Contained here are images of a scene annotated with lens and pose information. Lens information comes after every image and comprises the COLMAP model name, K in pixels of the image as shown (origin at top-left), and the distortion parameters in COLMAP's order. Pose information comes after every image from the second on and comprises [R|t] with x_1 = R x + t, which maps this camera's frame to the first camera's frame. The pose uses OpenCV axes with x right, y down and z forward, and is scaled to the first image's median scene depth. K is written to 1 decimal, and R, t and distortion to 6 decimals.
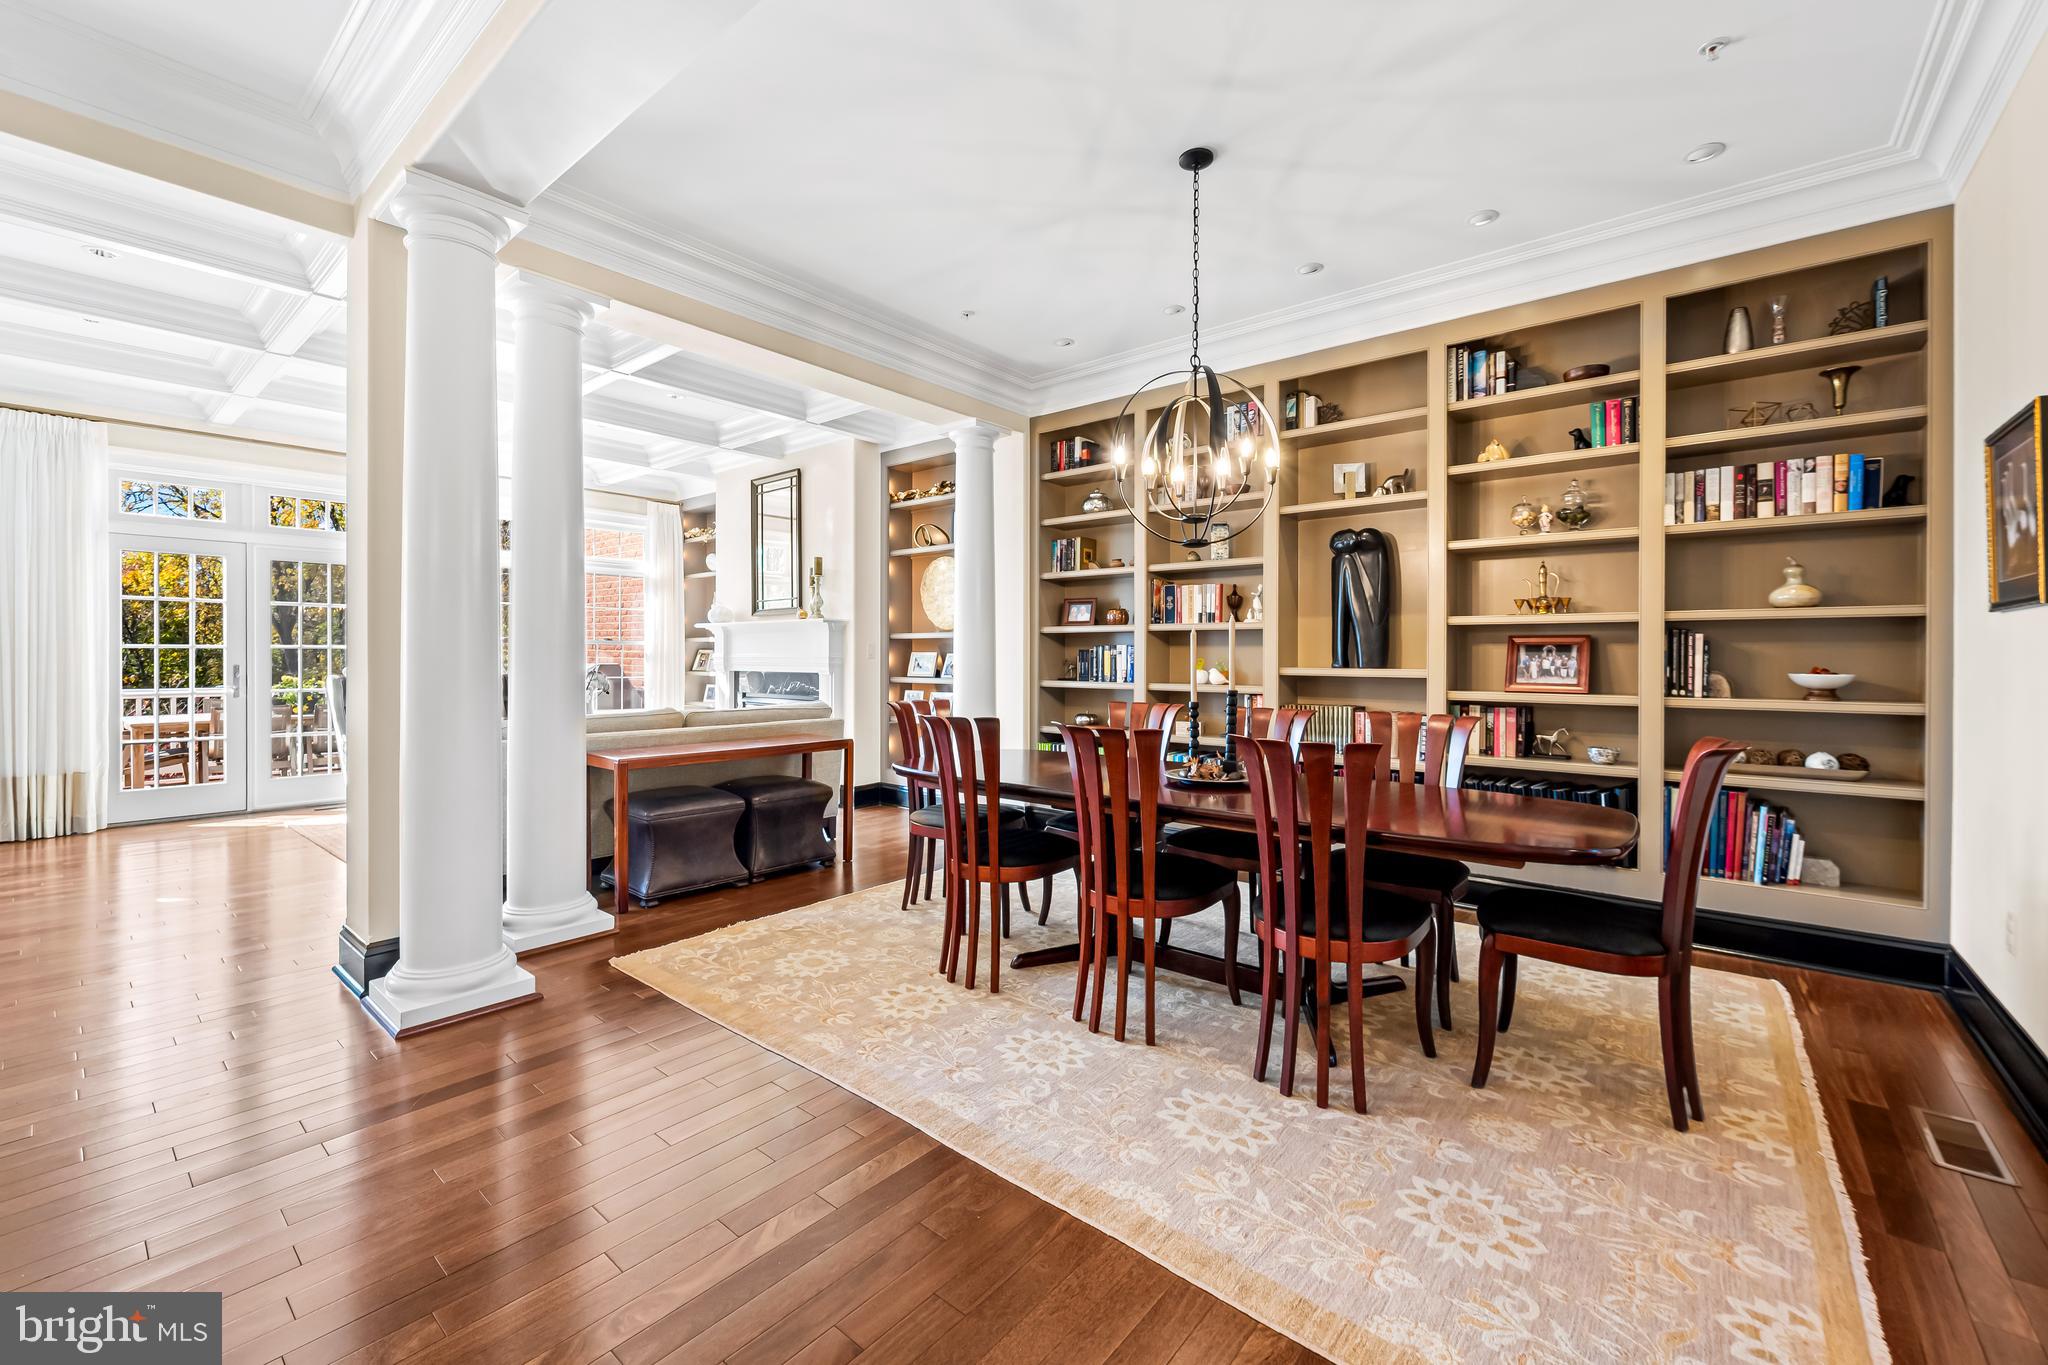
lens RADIAL K [[832.8, 0, 1029.9], [0, 832.8, 654.8], [0, 0, 1]] dist [-0.004572, -0.000873]
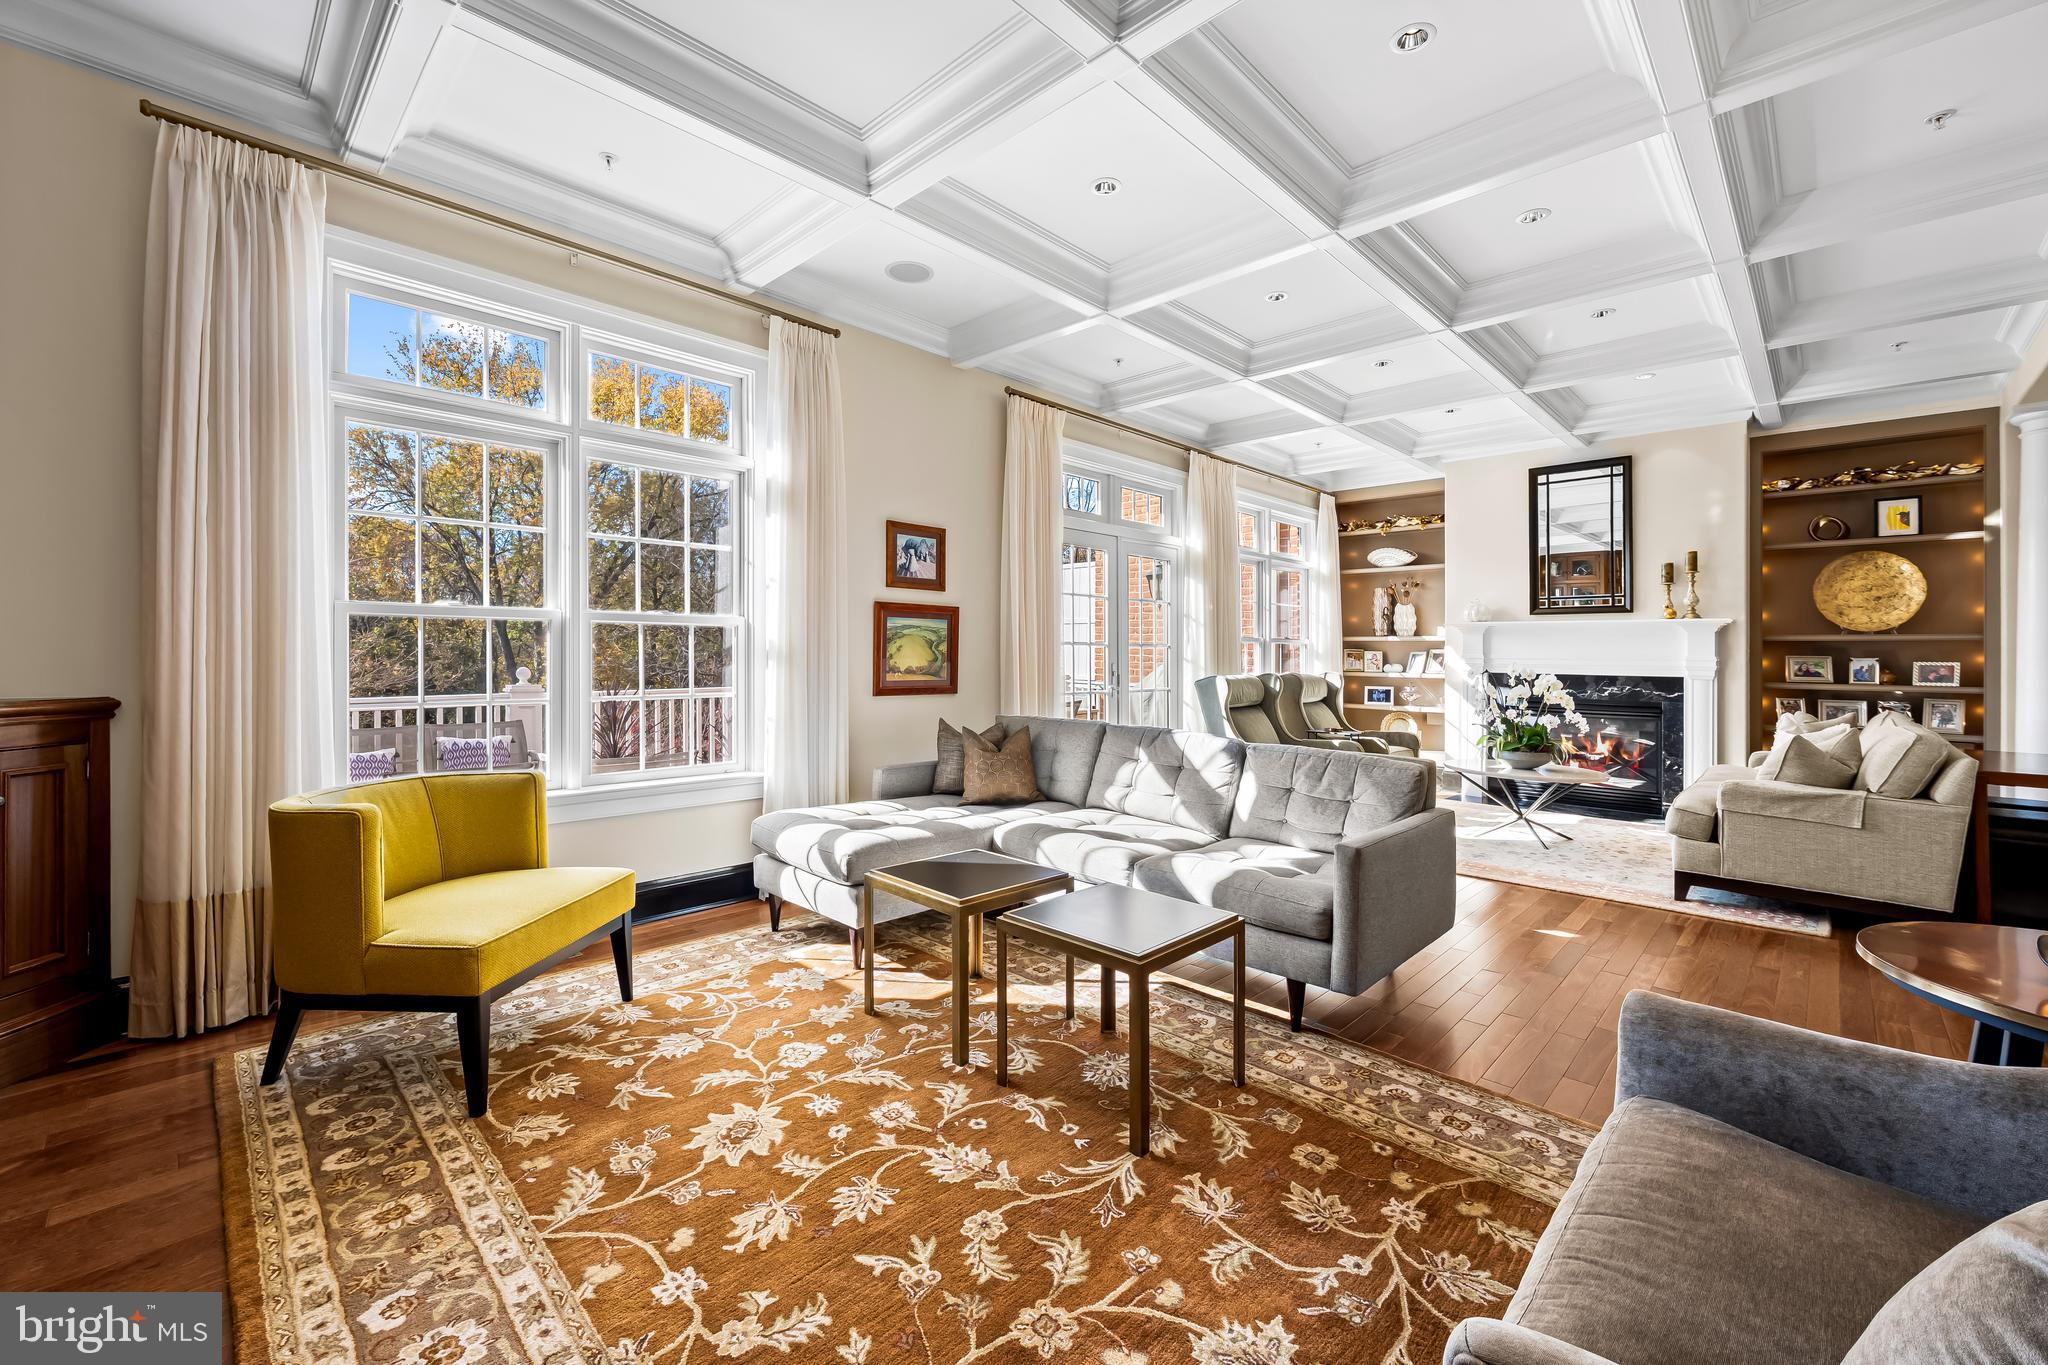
lens RADIAL K [[832.8, 0, 1038.1], [0, 832.8, 641.5], [0, 0, 1]] dist [-0.004572, -0.000873]
pose [[0.997136, 0.007856, -0.075221, -1.351626], [-0.008680, 0.999906, -0.010645, -0.002635], [0.075130, 0.011267, 0.997110, 0.046713]]
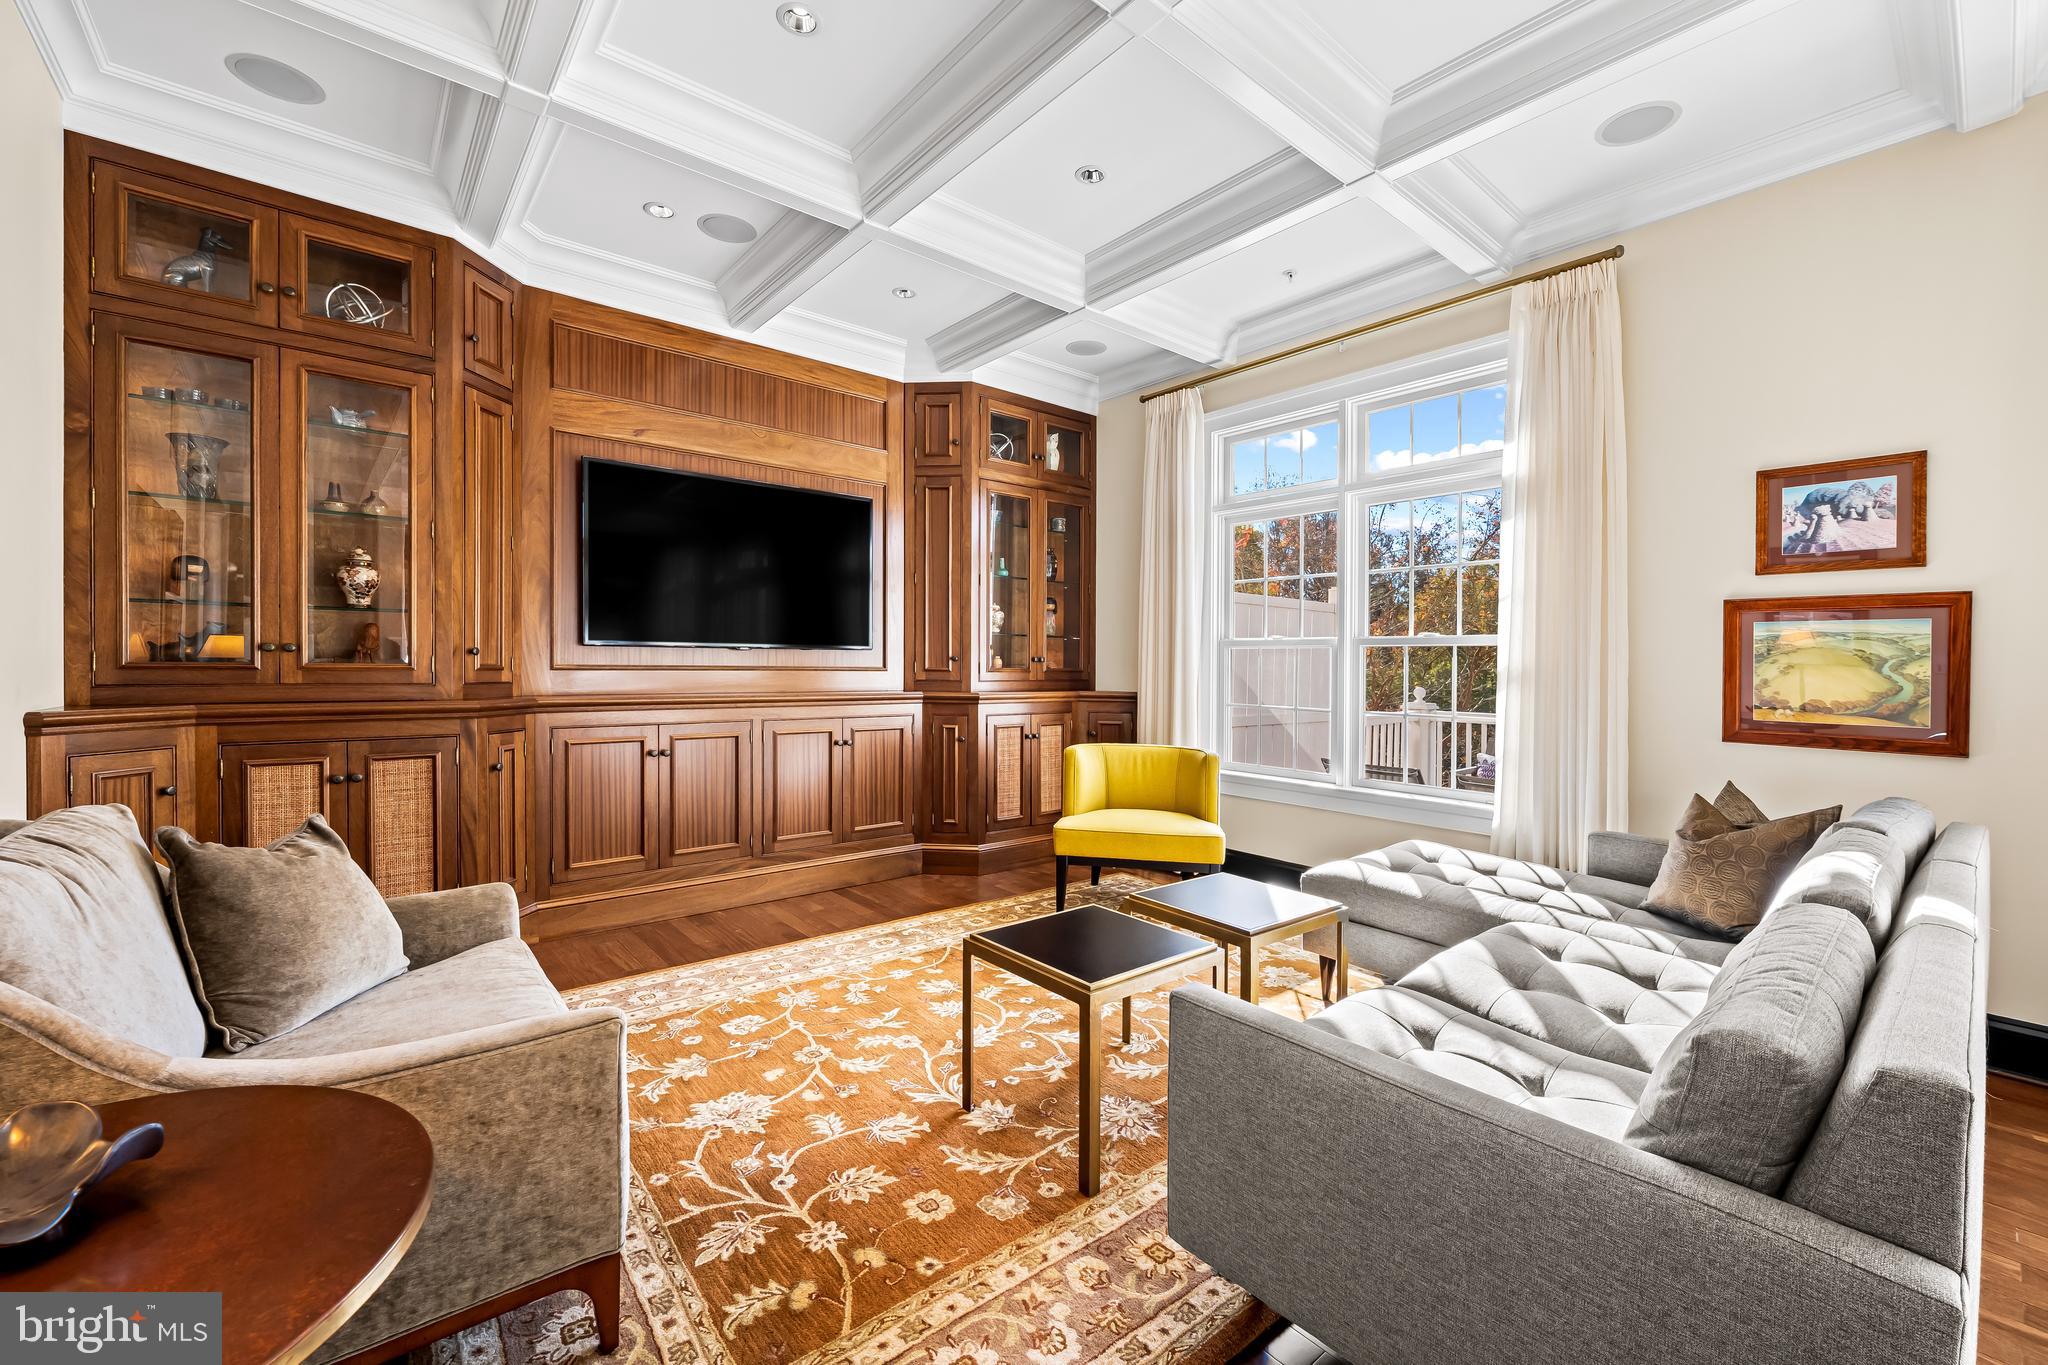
lens RADIAL K [[832.8, 0, 1022.2], [0, 832.8, 676.8], [0, 0, 1]] dist [-0.004572, -0.000873]
pose [[-0.190915, 0.010267, -0.981553, -0.859274], [-0.009932, 0.999874, 0.012391, -0.001025], [0.981556, 0.012115, -0.190789, 0.604871]]
